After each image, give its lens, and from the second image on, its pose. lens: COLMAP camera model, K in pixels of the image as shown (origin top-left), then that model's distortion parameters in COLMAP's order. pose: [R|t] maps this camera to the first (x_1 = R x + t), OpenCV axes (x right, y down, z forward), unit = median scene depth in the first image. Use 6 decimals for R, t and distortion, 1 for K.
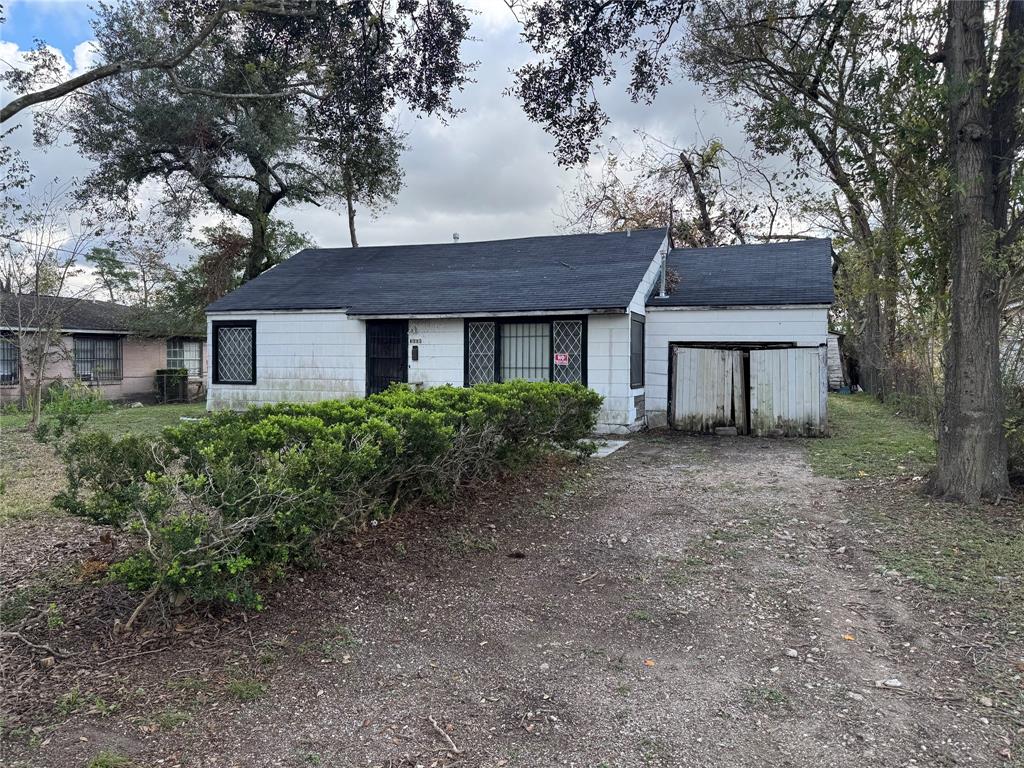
lens RADIAL K [[705.8, 0, 509.2], [0, 705.8, 375.4], [0, 0, 1]] dist [0.092809, -0.157796]
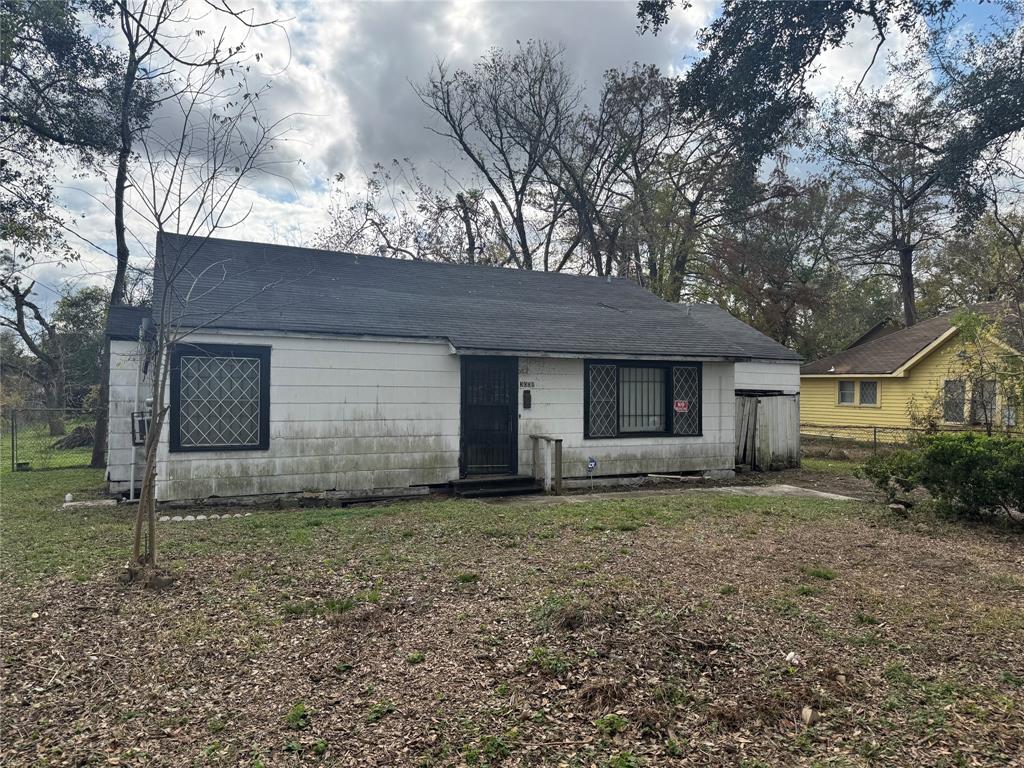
lens RADIAL K [[705.8, 0, 509.2], [0, 705.8, 375.4], [0, 0, 1]] dist [0.092809, -0.157796]
pose [[0.680476, 0.022755, 0.732417, -0.734858], [0.014941, 0.998879, -0.044915, -0.022658], [-0.732618, 0.041506, 0.679373, 0.465542]]
